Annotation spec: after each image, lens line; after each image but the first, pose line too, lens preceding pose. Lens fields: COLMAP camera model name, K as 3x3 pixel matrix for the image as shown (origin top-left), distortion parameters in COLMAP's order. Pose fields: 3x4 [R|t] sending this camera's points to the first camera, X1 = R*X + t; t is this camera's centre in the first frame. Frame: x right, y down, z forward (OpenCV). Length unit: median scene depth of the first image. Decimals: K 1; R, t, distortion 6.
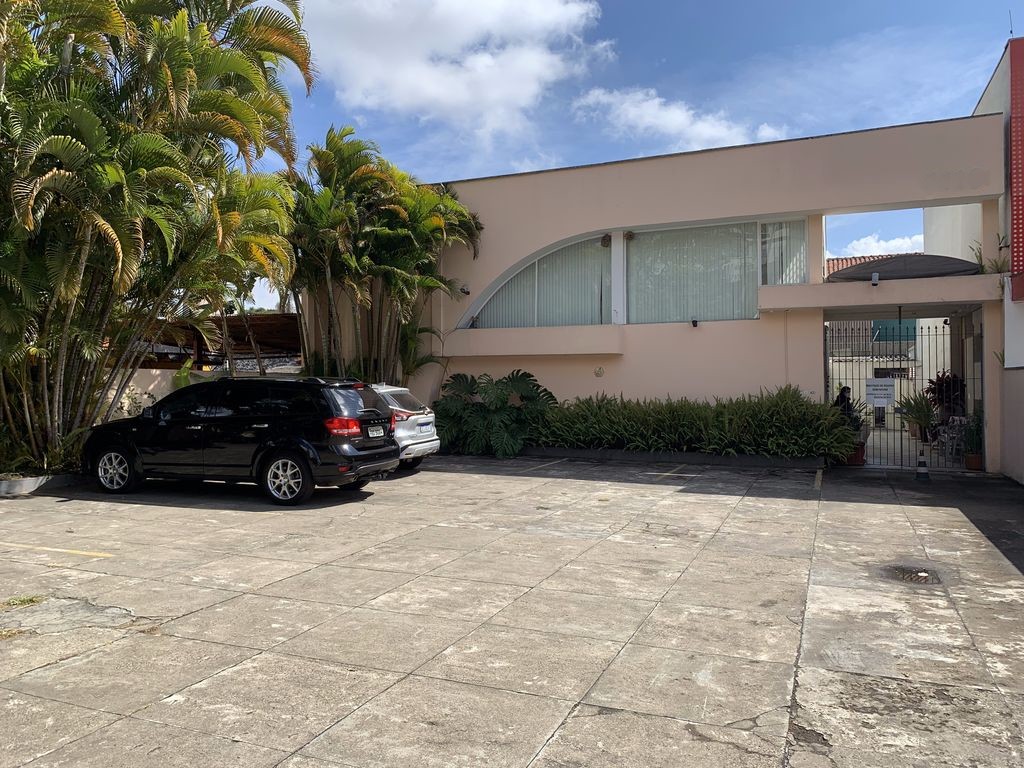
lens RADIAL K [[766.9, 0, 507.7], [0, 766.9, 383.8], [0, 0, 1]] dist [0.039635, -0.048463]
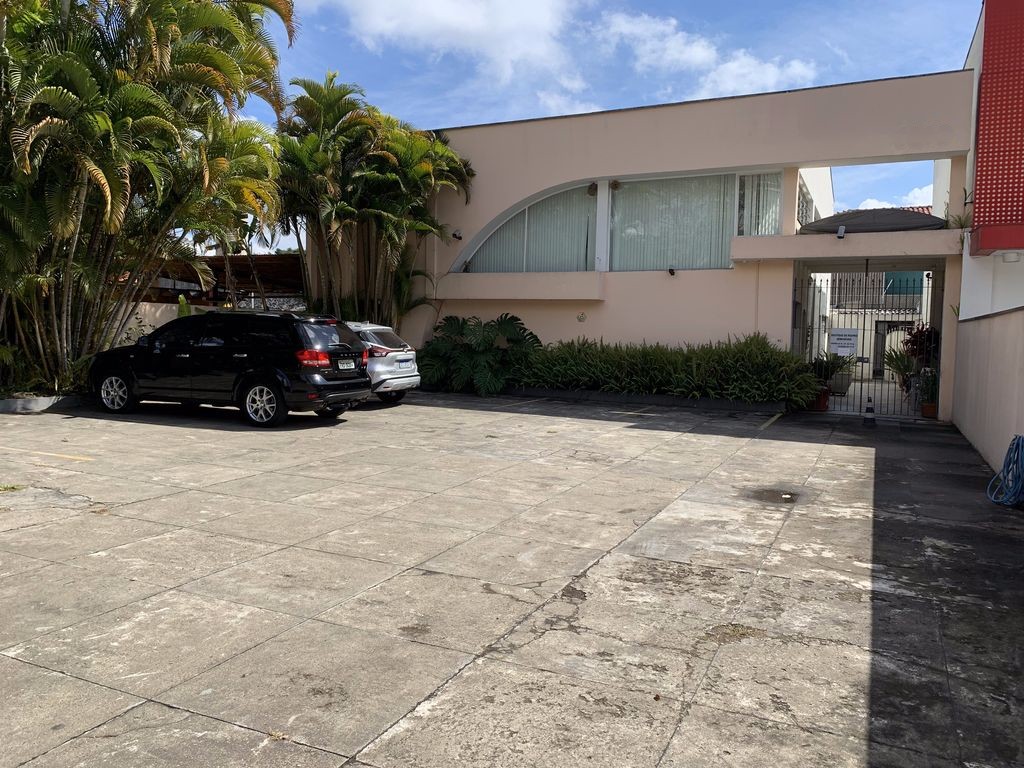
lens RADIAL K [[766.9, 0, 515.1], [0, 766.9, 385.5], [0, 0, 1]] dist [0.039635, -0.048463]
pose [[0.998756, 0.027289, -0.041733, 0.108745], [-0.024243, 0.997122, 0.071832, 0.007539], [0.043573, -0.070731, 0.996543, -0.080753]]
